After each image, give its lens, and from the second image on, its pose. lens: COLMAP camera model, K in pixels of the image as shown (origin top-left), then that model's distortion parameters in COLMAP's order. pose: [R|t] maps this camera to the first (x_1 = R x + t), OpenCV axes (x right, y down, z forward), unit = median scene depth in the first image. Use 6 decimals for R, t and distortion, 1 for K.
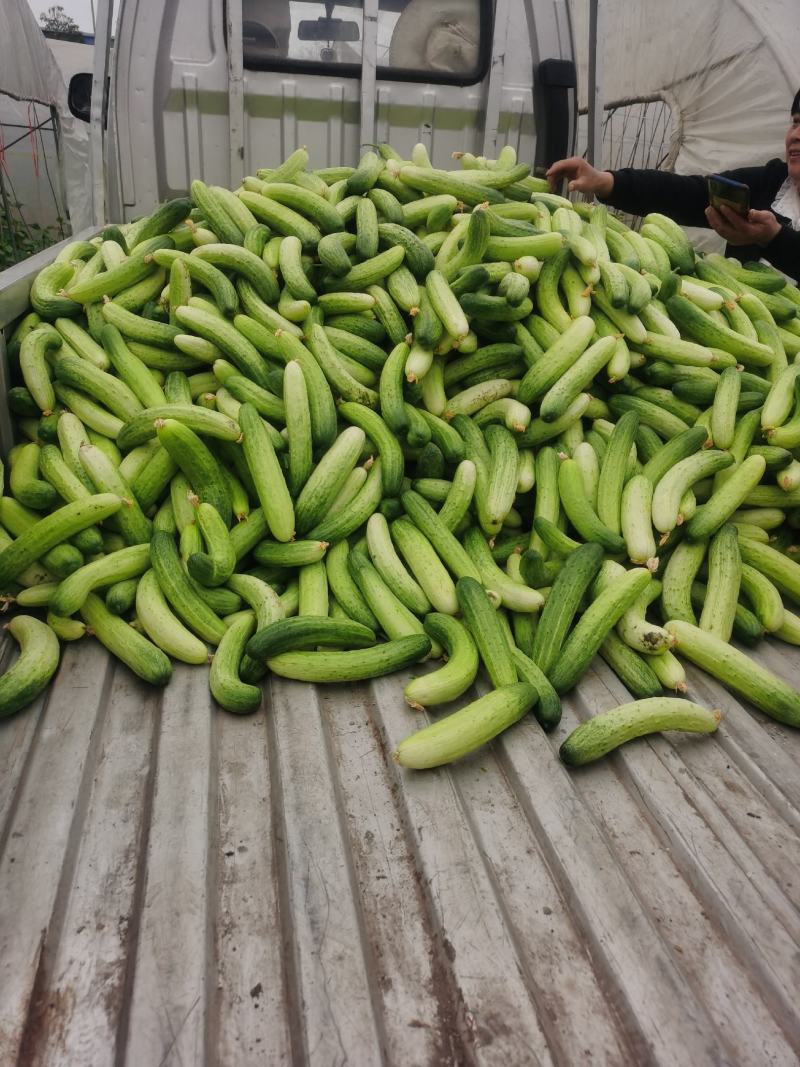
lens RADIAL K [[840.6, 0, 400.0], [0, 840.6, 533.5], [0, 0, 1]] dist [0.036145, 0.003400]
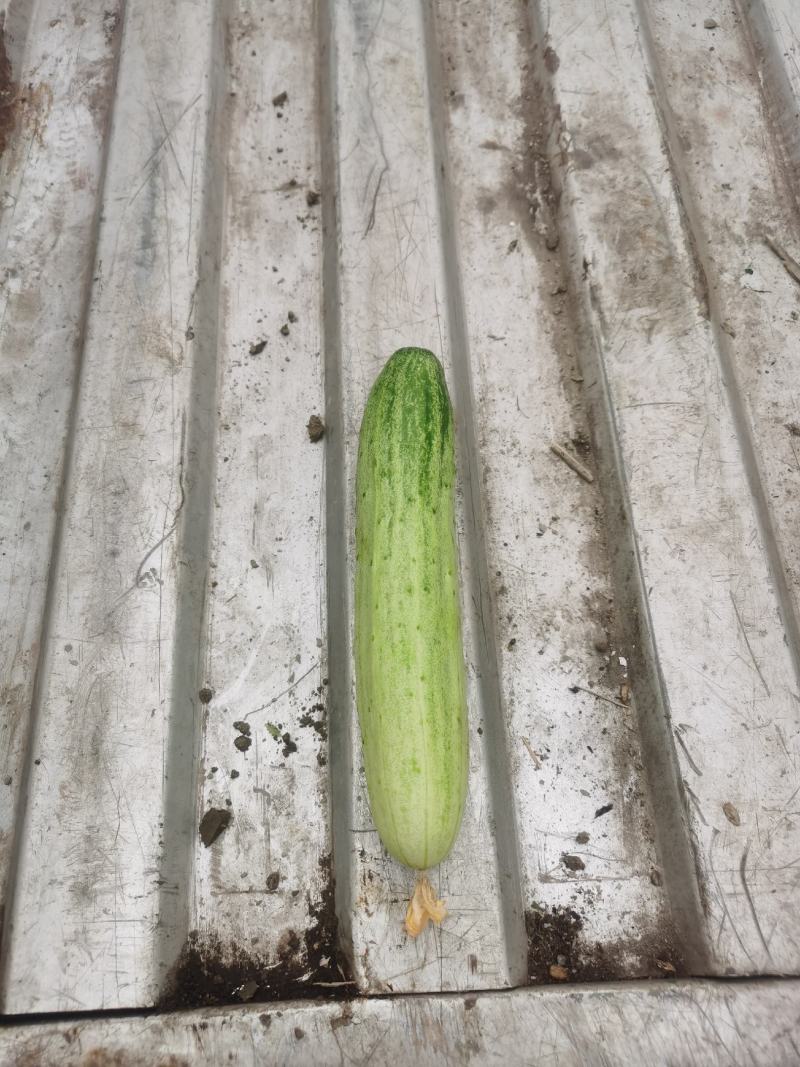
lens RADIAL K [[840.6, 0, 400.0], [0, 840.6, 533.5], [0, 0, 1]] dist [0.036145, 0.003400]
pose [[0.984513, 0.093182, -0.148500, 0.079736], [0.028664, 0.750094, 0.660709, 0.333598], [0.172955, -0.654733, 0.735806, 0.222497]]
